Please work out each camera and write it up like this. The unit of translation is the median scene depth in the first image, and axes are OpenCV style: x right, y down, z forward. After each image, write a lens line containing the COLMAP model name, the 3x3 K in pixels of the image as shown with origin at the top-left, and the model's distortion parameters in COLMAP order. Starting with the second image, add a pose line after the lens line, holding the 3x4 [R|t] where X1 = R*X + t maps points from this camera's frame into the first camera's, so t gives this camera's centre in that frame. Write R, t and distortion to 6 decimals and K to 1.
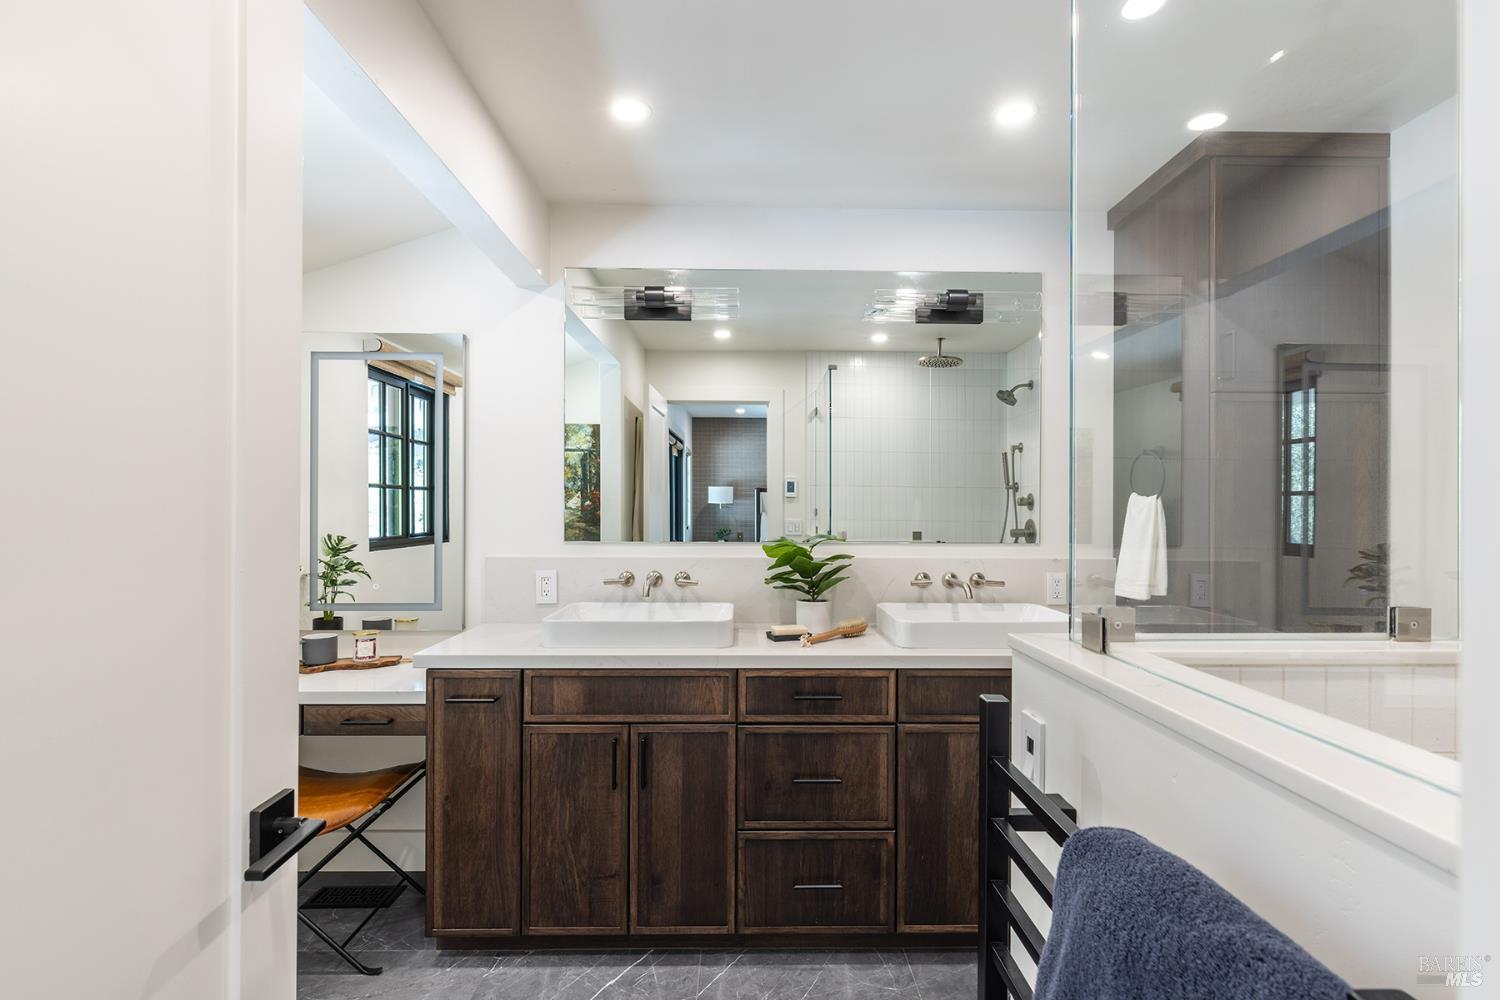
lens RADIAL K [[694.0, 0, 747.3], [0, 694.0, 507.0], [0, 0, 1]] dist [-0.015862, -0.000160]
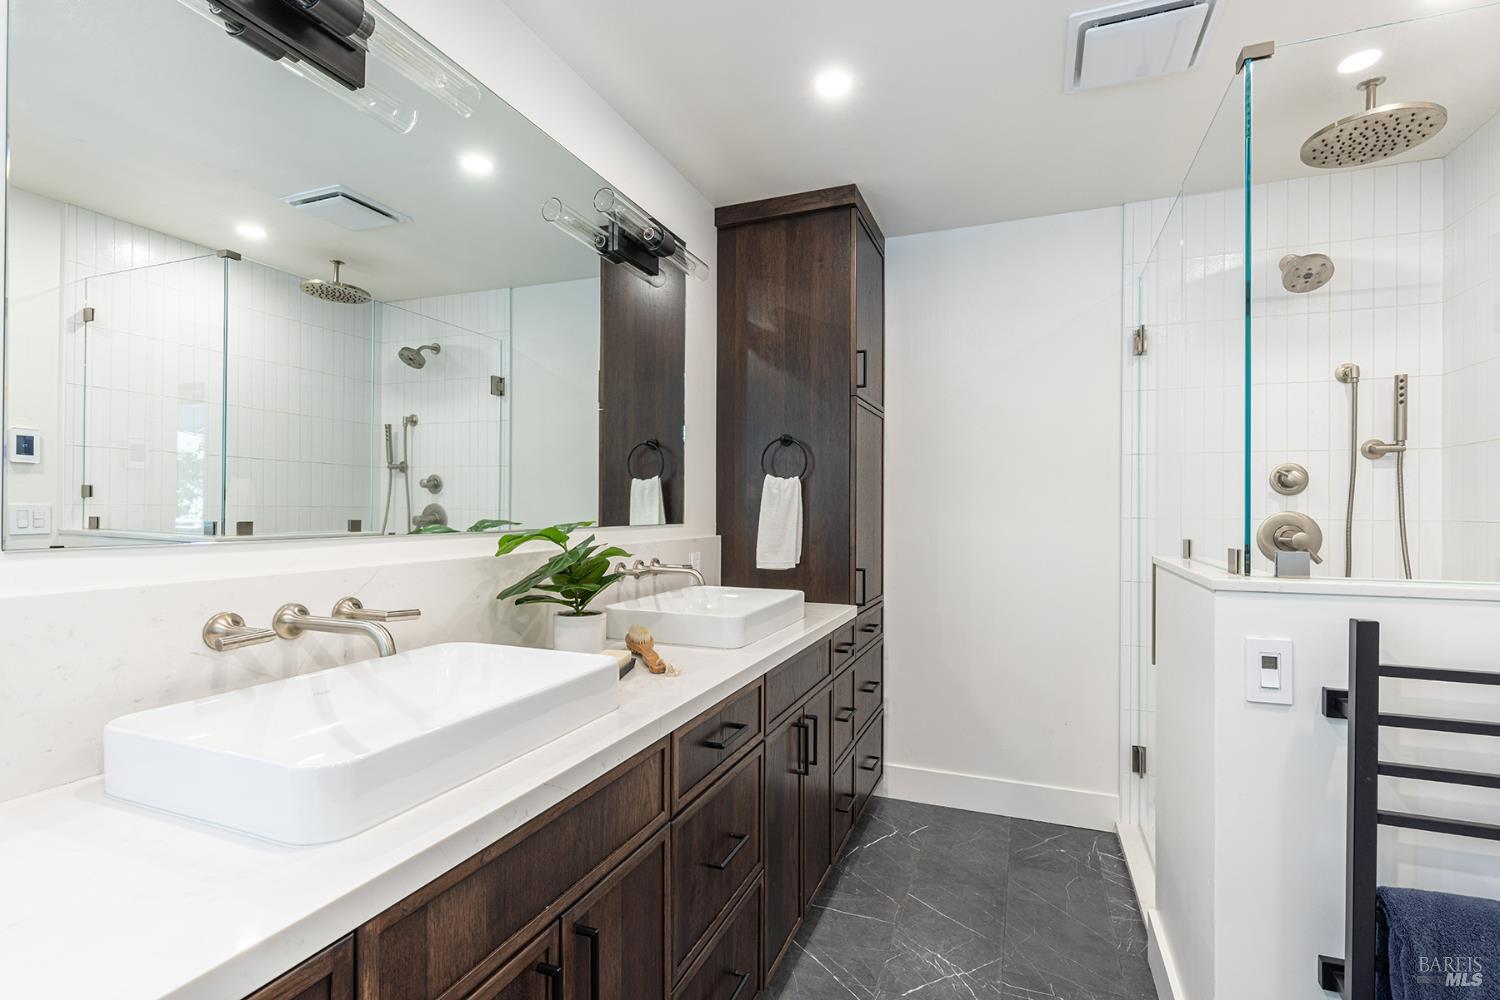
lens RADIAL K [[694.0, 0, 754.2], [0, 694.0, 504.2], [0, 0, 1]] dist [-0.015862, -0.000160]
pose [[0.360860, 0.002980, 0.932615, -0.446906], [-0.008679, 0.999962, 0.000163, 0.024609], [-0.932579, -0.008152, 0.360873, 0.564132]]
